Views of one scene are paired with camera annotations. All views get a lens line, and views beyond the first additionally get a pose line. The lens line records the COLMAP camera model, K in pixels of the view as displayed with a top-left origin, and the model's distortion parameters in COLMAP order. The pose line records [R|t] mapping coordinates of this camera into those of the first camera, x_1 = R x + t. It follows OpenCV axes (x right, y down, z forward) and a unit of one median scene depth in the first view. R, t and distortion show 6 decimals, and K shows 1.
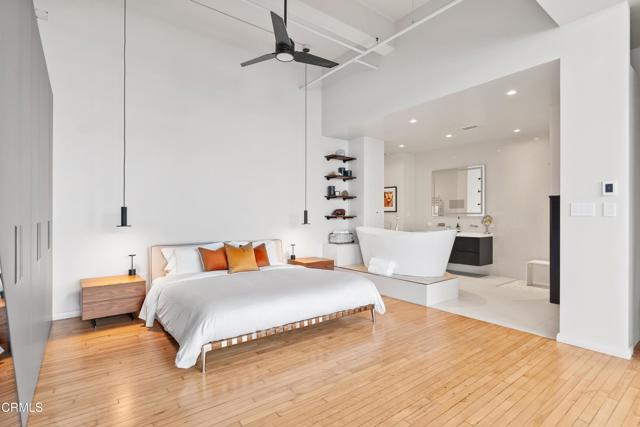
lens RADIAL K [[318.7, 0, 320.0], [0, 318.7, 213.5], [0, 0, 1]] dist [0.002928, 0.000072]
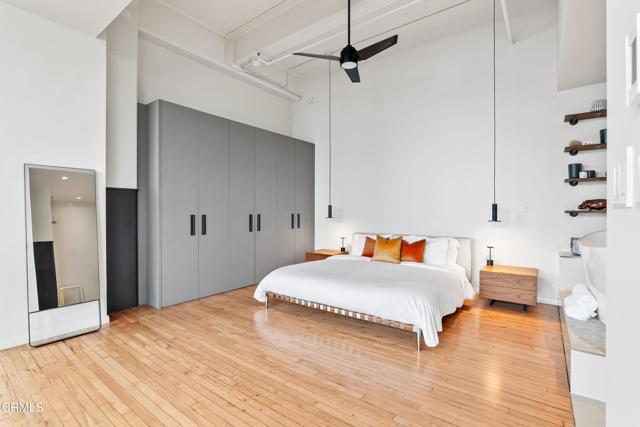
lens RADIAL K [[298.6, 0, 319.8], [0, 298.6, 211.5], [0, 0, 1]] dist [-0.012345, 0.000336]
pose [[0.264084, 0.000213, -0.964500, 0.469243], [0.008442, 0.999961, 0.002533, 0.003172], [0.964463, -0.008812, 0.264072, 0.350822]]
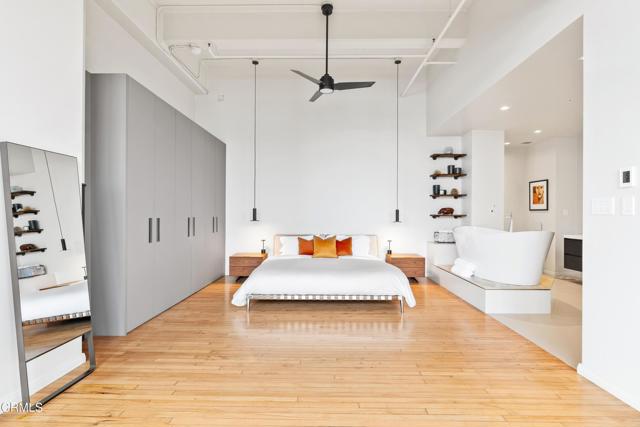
lens RADIAL K [[315.1, 0, 320.0], [0, 315.1, 213.5], [0, 0, 1]] dist [-0.003771, -0.000865]
pose [[0.780540, -0.000629, -0.625106, 0.368581], [0.002340, 0.999995, 0.001915, 0.000650], [0.625102, -0.002957, 0.780538, -0.004384]]
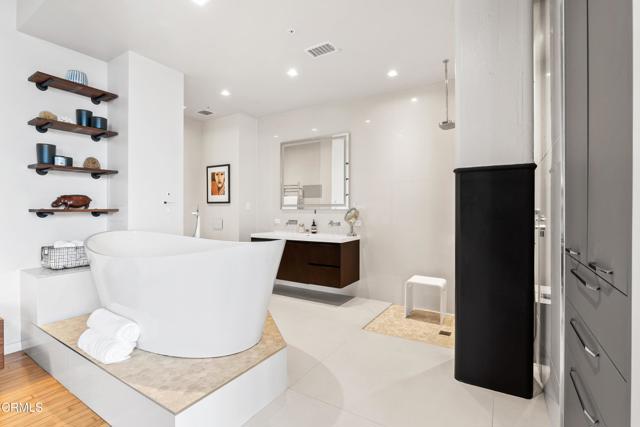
lens RADIAL K [[298.6, 0, 319.8], [0, 298.6, 211.5], [0, 0, 1]] dist [-0.012345, 0.000336]
pose [[0.937695, -0.005030, 0.347422, 0.256398], [-0.000017, 0.999895, 0.014522, 0.004354], [-0.347459, -0.013623, 0.937596, 0.460355]]
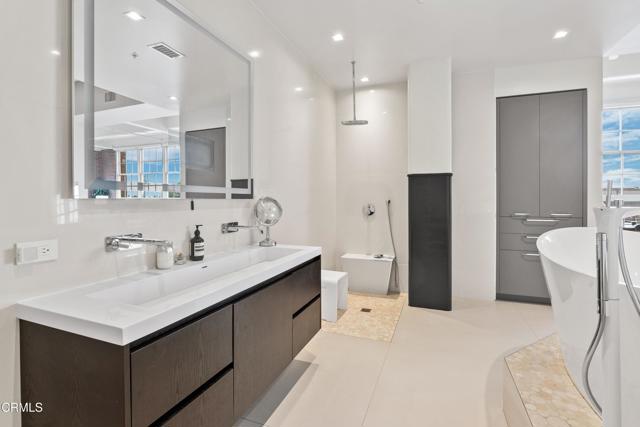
lens RADIAL K [[298.8, 0, 329.1], [0, 298.8, 200.2], [0, 0, 1]] dist [-0.001026, 0.000032]
pose [[-0.529497, -0.007062, 0.848282, 0.189440], [-0.008554, 0.999959, 0.002985, 0.008559], [-0.848268, -0.005675, -0.529536, 1.188778]]
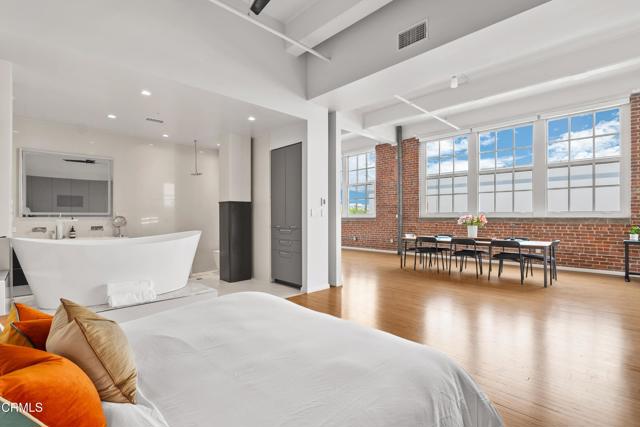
lens RADIAL K [[298.6, 0, 319.8], [0, 298.6, 211.5], [0, 0, 1]] dist [-0.012345, 0.000336]
pose [[-0.108693, 0.011887, 0.994004, -0.389248], [-0.005440, 0.999906, -0.012552, 0.001530], [-0.994060, -0.006772, -0.108619, 0.557555]]
